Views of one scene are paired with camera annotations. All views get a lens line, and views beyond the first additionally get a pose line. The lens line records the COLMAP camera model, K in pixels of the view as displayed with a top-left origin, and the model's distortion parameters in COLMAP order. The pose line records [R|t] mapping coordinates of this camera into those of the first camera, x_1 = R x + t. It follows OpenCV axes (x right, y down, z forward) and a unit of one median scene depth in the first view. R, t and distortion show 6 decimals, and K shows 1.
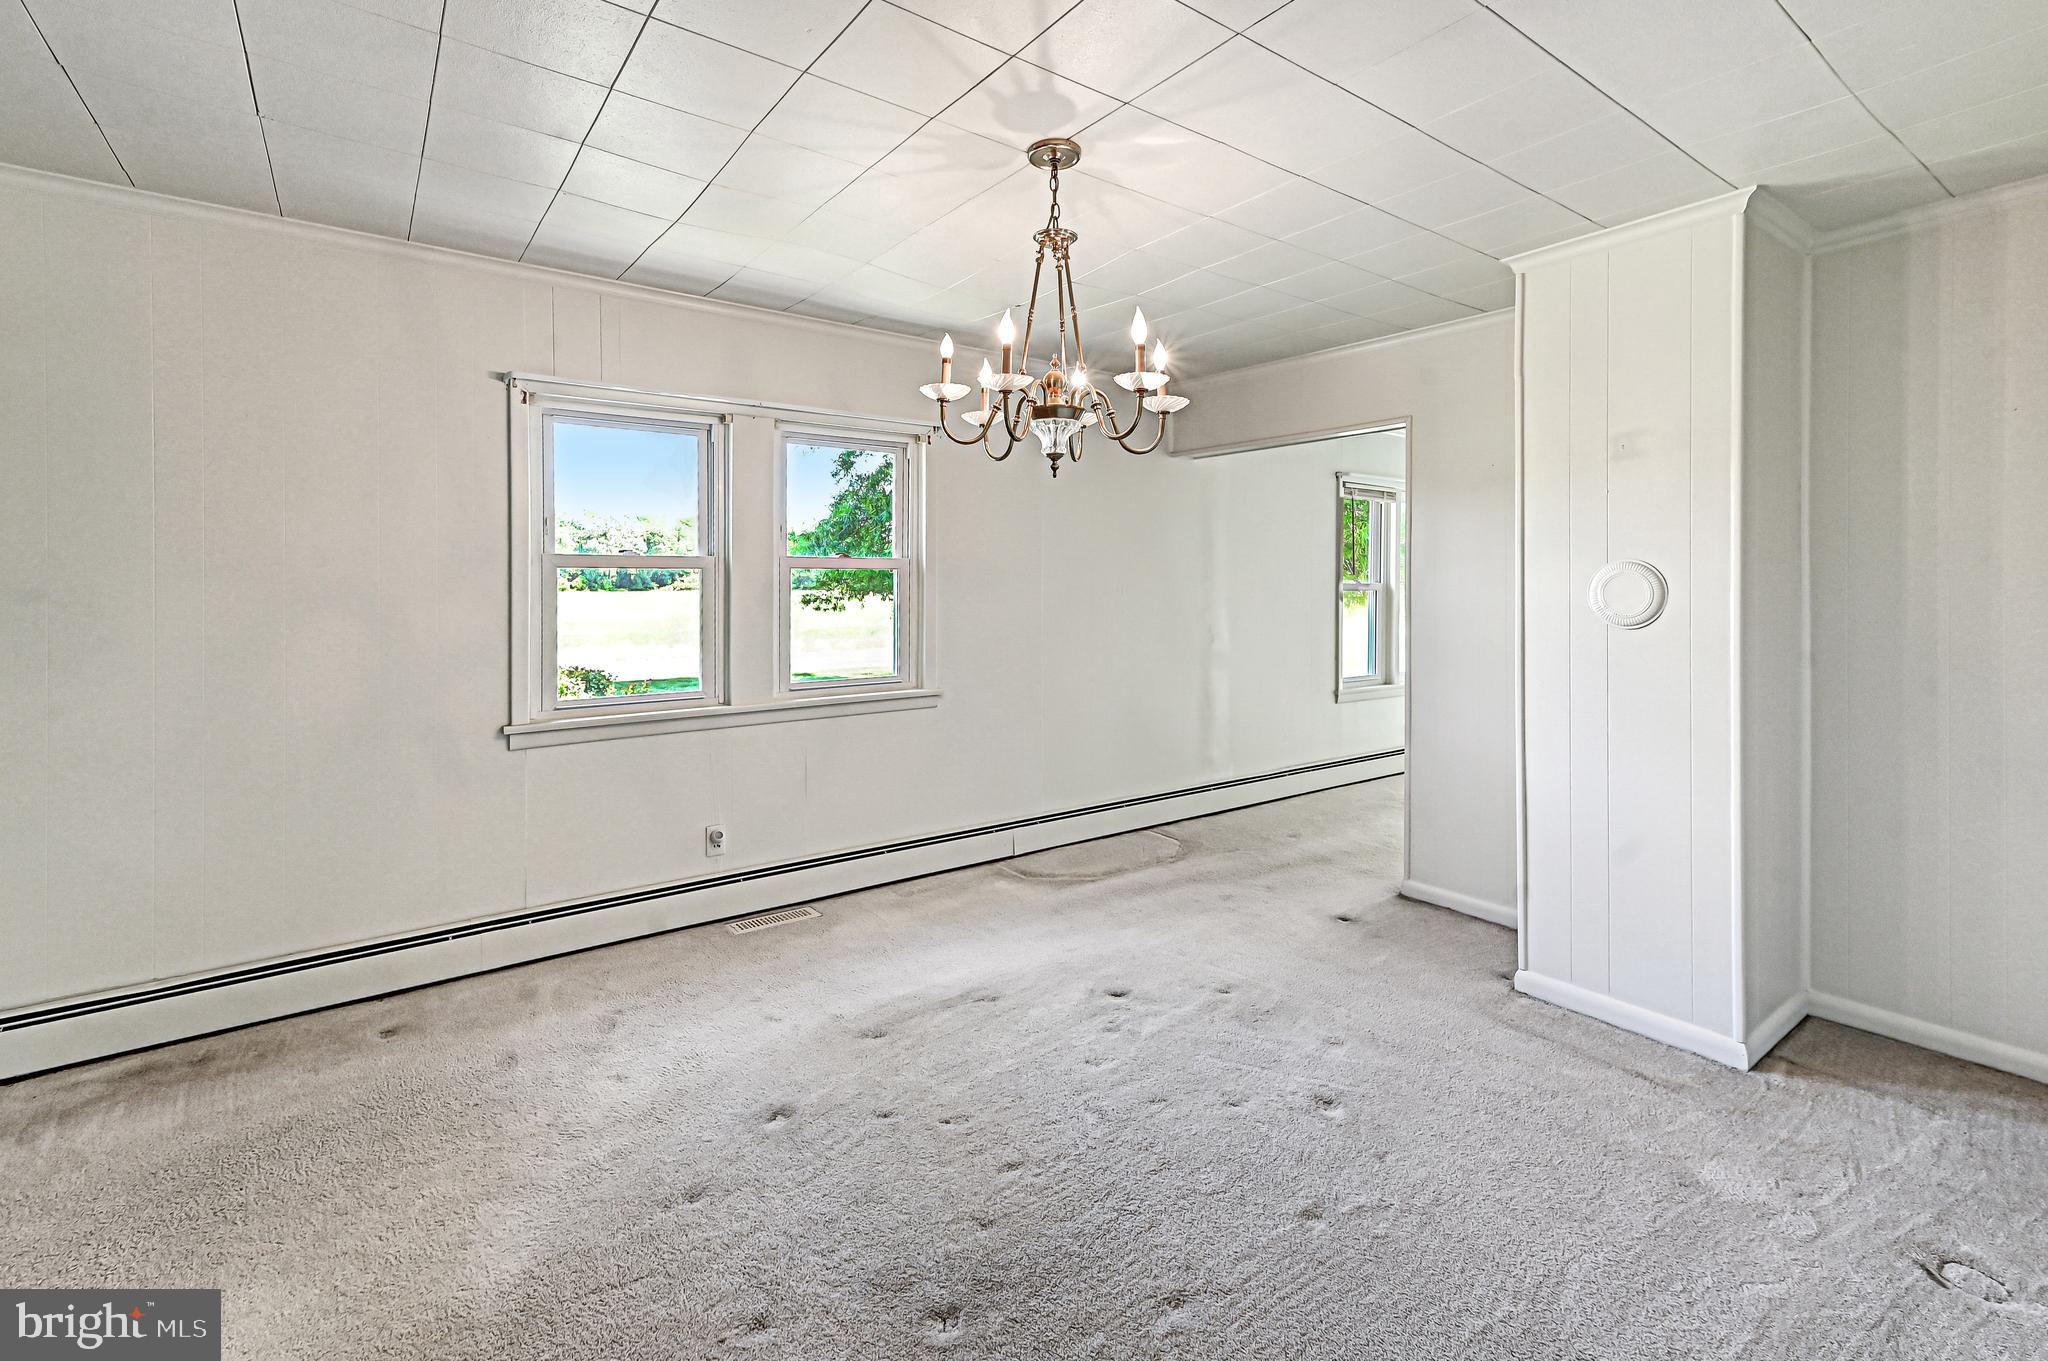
lens RADIAL K [[896.3, 0, 1015.5], [0, 896.3, 589.2], [0, 0, 1]] dist [0.001209, 0.000095]
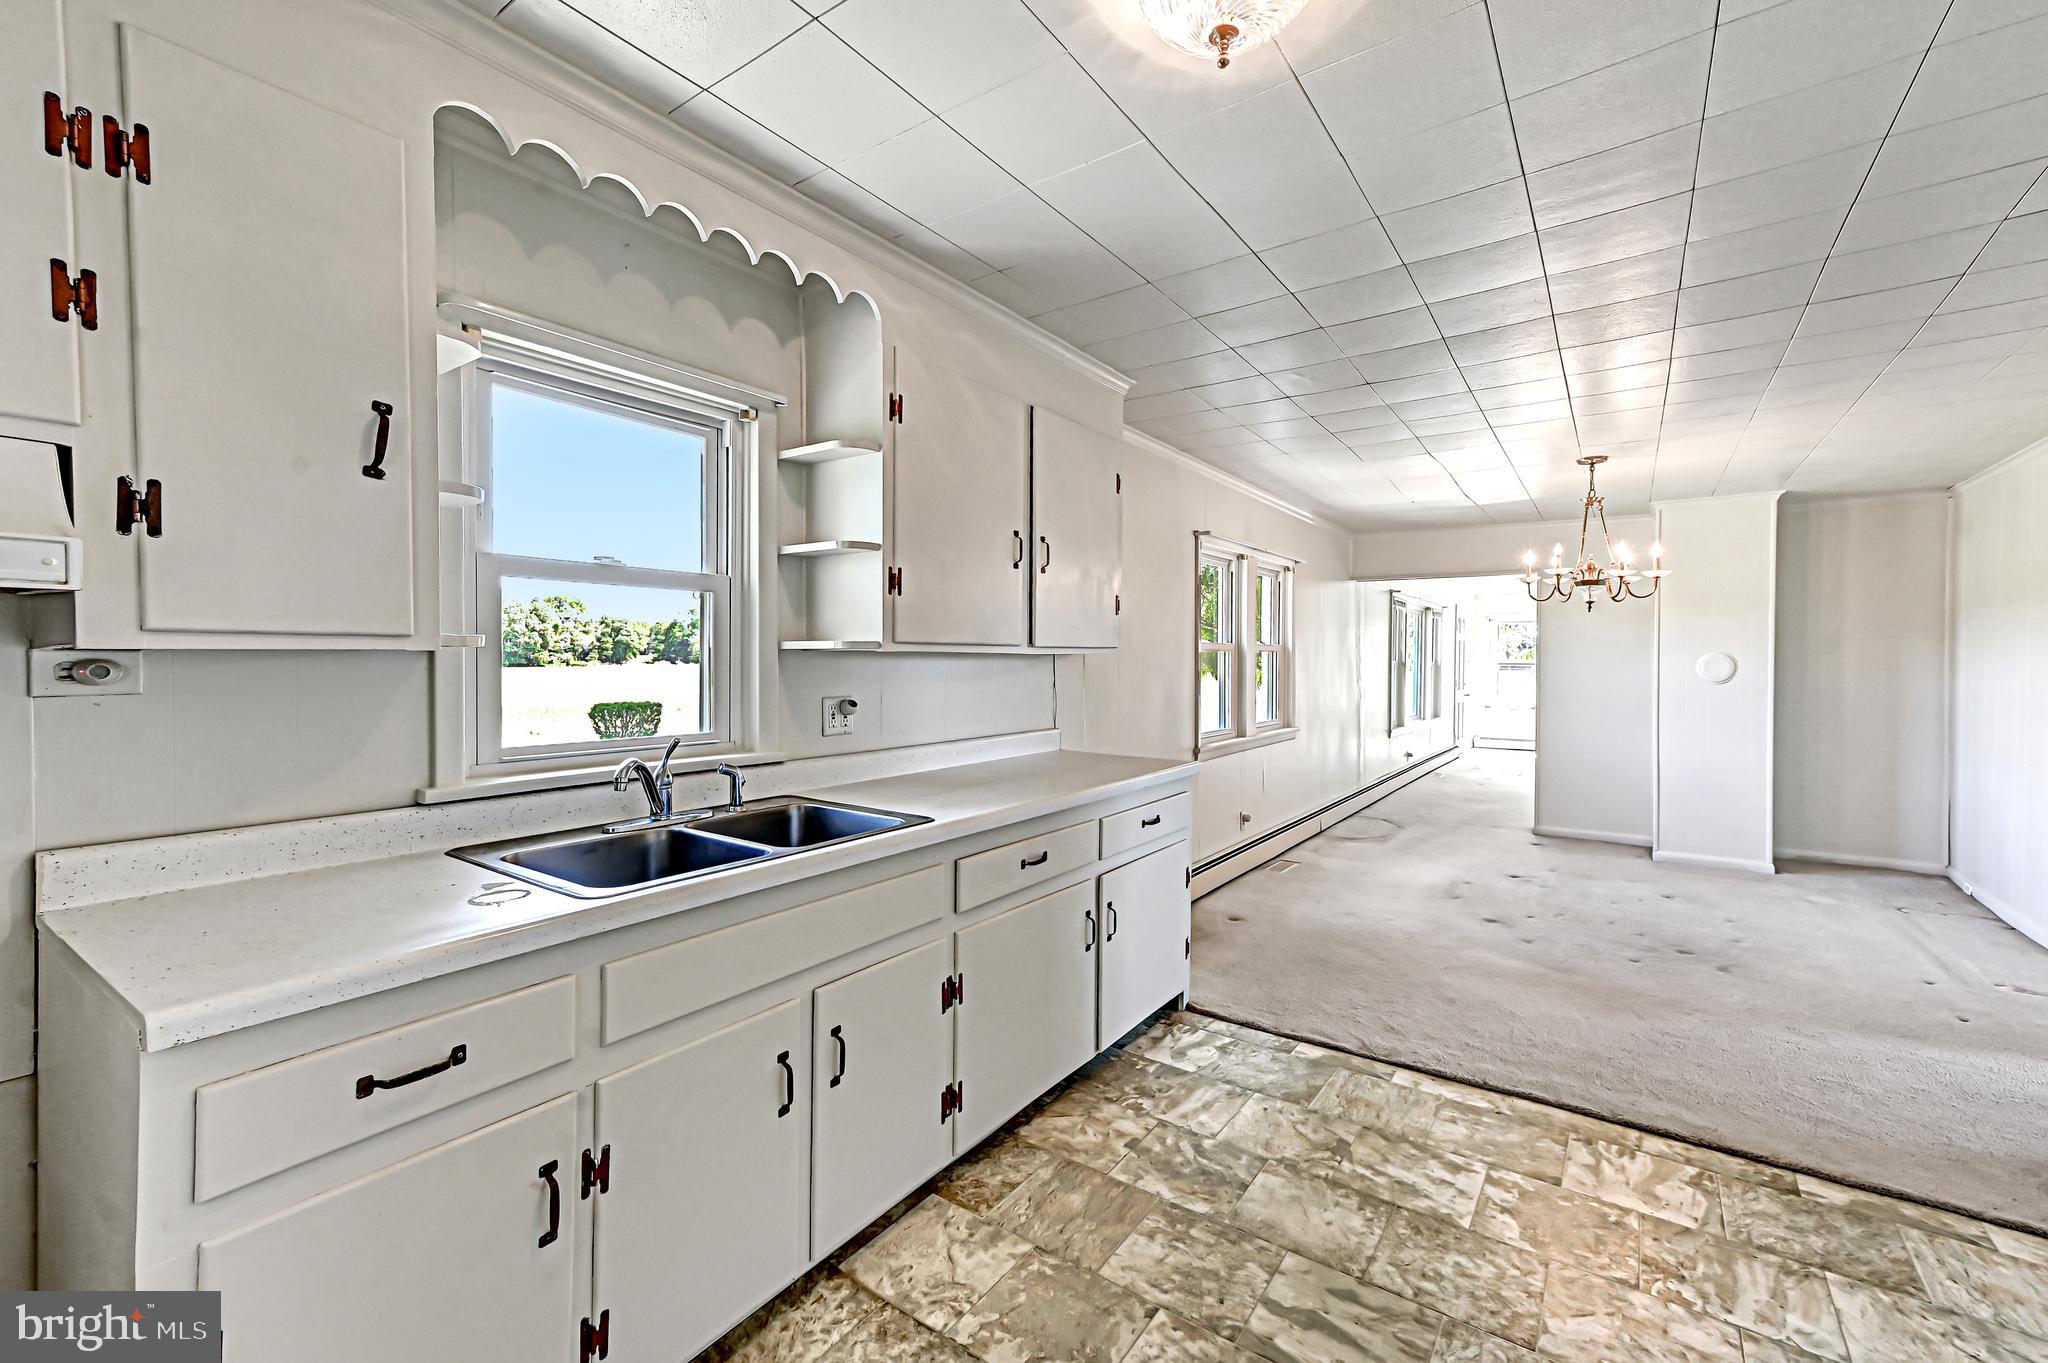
lens RADIAL K [[838.3, 0, 1024.0], [0, 838.3, 681.5], [0, 0, 1]] dist [-0.001810, -0.000091]
pose [[0.947715, -0.002138, 0.319111, -1.673789], [-0.003721, 0.999836, 0.017751, 0.008175], [-0.319096, -0.018010, 0.947551, -0.411531]]
